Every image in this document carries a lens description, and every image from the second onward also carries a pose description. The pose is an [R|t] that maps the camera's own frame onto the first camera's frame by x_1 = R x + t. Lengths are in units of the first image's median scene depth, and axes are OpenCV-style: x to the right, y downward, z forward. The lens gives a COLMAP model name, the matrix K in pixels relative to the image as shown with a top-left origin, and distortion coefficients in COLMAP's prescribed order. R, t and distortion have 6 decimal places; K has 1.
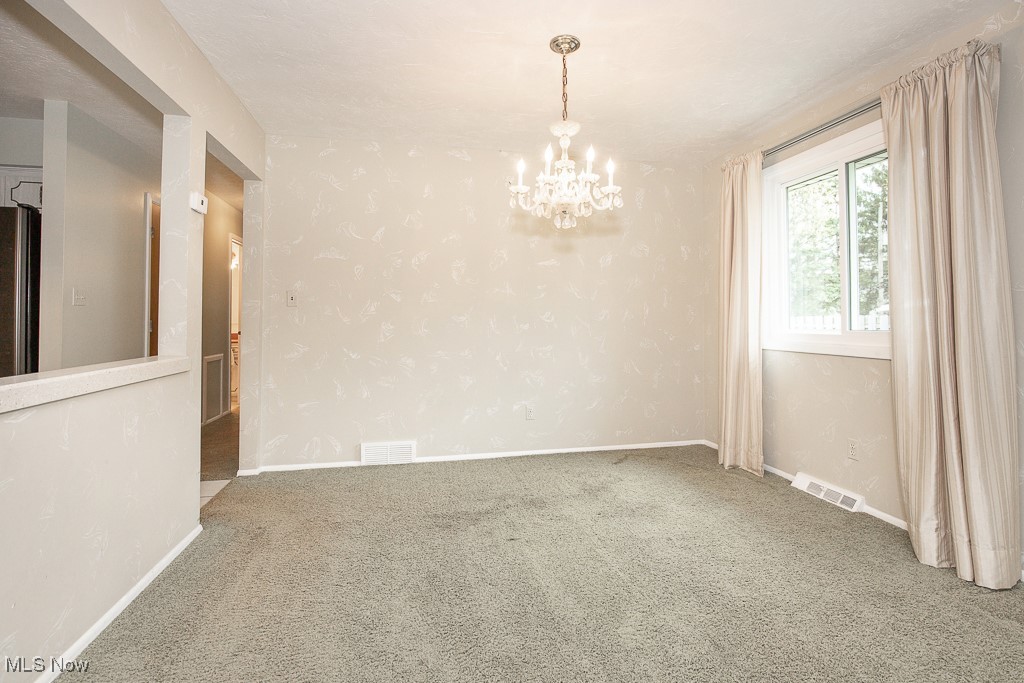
lens RADIAL K [[473.8, 0, 505.7], [0, 473.8, 311.5], [0, 0, 1]] dist [-0.014172, 0.001023]
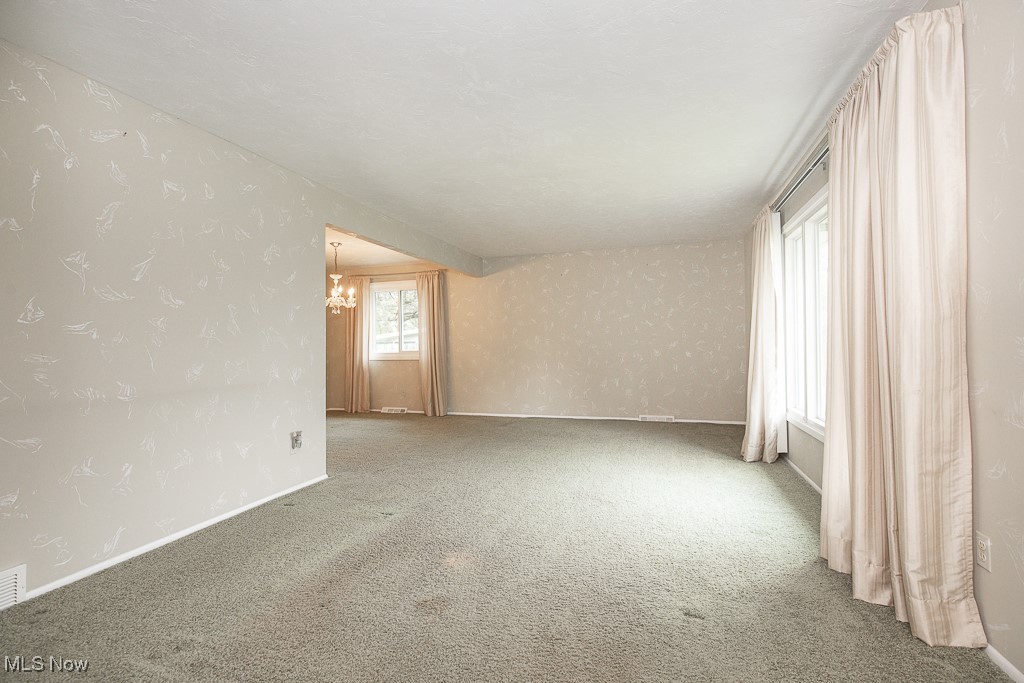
lens RADIAL K [[473.8, 0, 506.8], [0, 473.8, 344.3], [0, 0, 1]] dist [-0.014172, 0.001023]
pose [[0.504729, -0.002870, 0.863273, -1.318045], [-0.008961, 0.999923, 0.008564, -0.026148], [-0.863231, -0.012059, 0.504665, -0.911750]]
